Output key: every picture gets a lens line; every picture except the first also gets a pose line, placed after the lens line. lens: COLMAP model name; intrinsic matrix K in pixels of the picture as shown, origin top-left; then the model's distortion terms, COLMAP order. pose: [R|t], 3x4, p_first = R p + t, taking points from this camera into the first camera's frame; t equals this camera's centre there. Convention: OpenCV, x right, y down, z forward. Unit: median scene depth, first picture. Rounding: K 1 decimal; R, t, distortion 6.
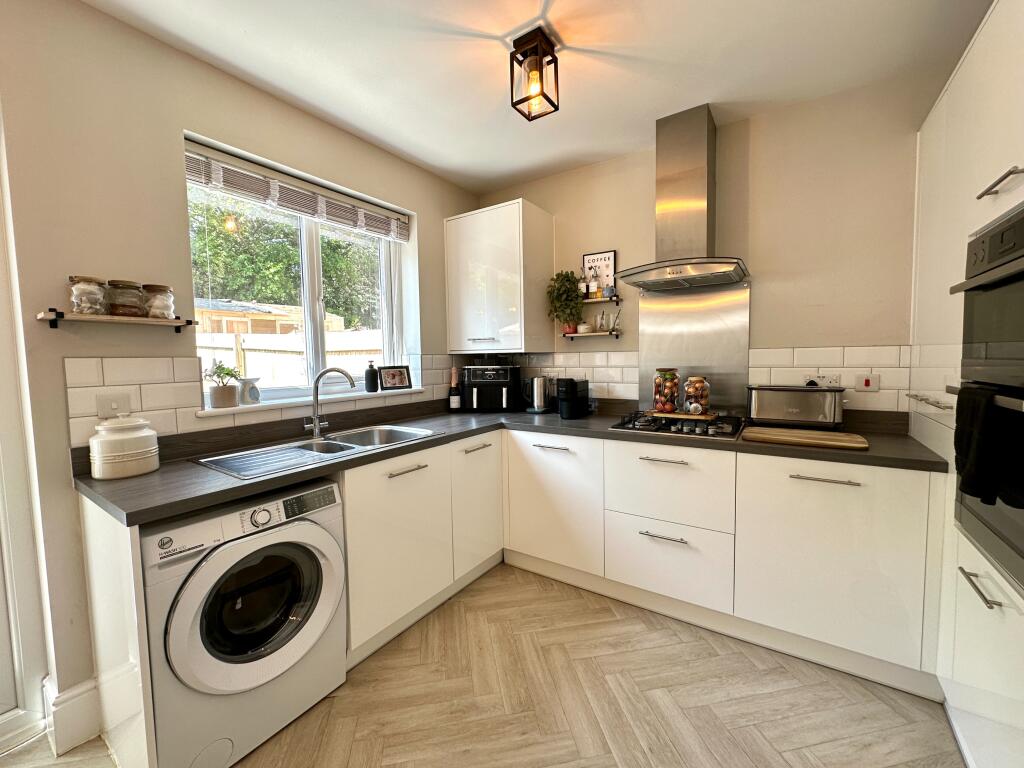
lens RADIAL K [[411.0, 0, 509.0], [0, 411.0, 382.3], [0, 0, 1]] dist [-0.002659, 0.000277]
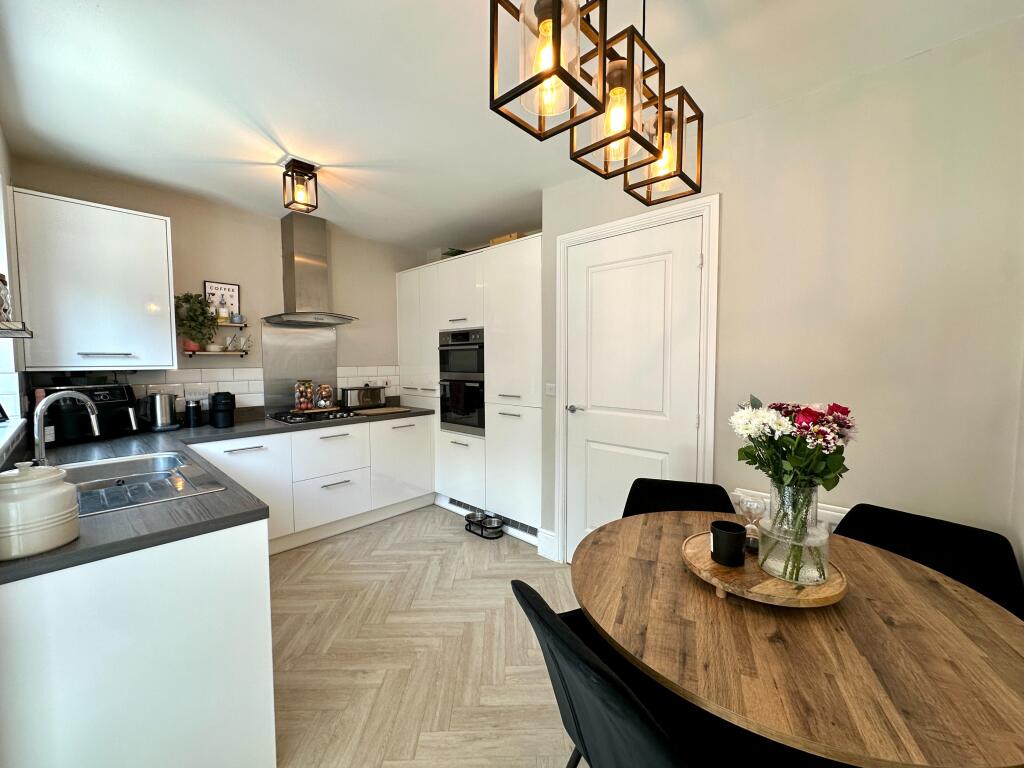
lens RADIAL K [[411.0, 0, 507.1], [0, 411.0, 384.3], [0, 0, 1]] dist [-0.002659, 0.000277]
pose [[0.166742, -0.041418, 0.985130, -1.058528], [0.062739, 0.997538, 0.031321, -0.020932], [-0.984003, 0.056583, 0.168930, 0.038875]]
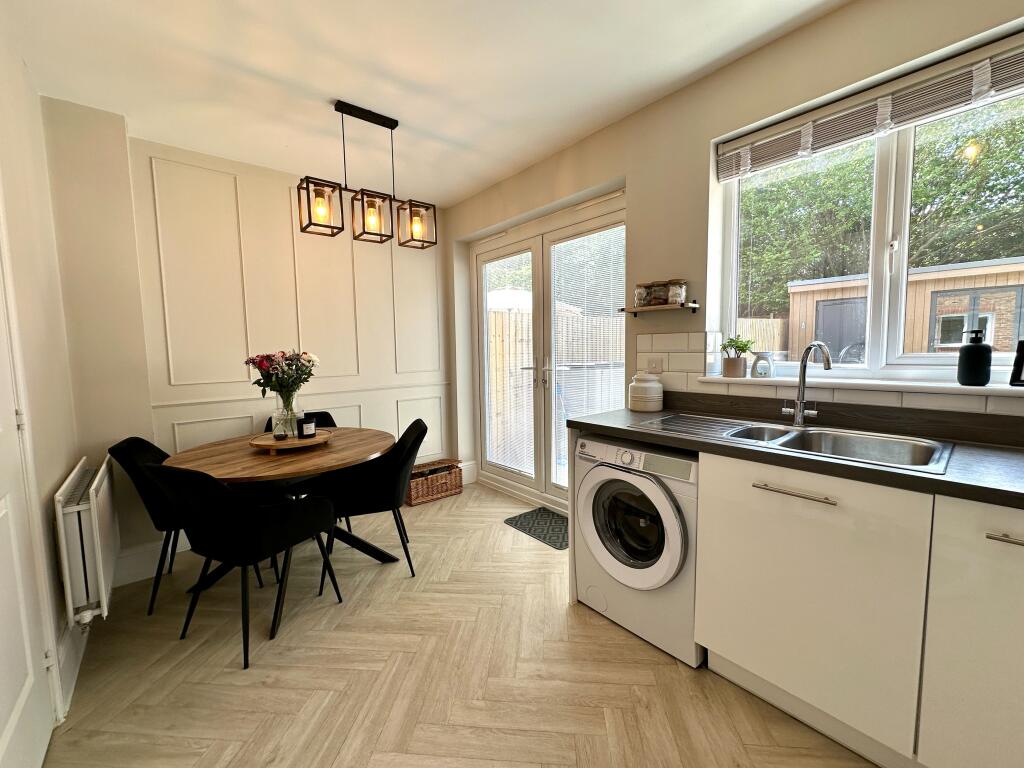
lens RADIAL K [[411.0, 0, 509.2], [0, 411.0, 378.4], [0, 0, 1]] dist [-0.002659, 0.000277]
pose [[-0.267845, 0.097456, -0.958520, 0.477989], [-0.034278, 0.993277, 0.110568, -0.033679], [0.962852, 0.062472, -0.262704, 0.654863]]
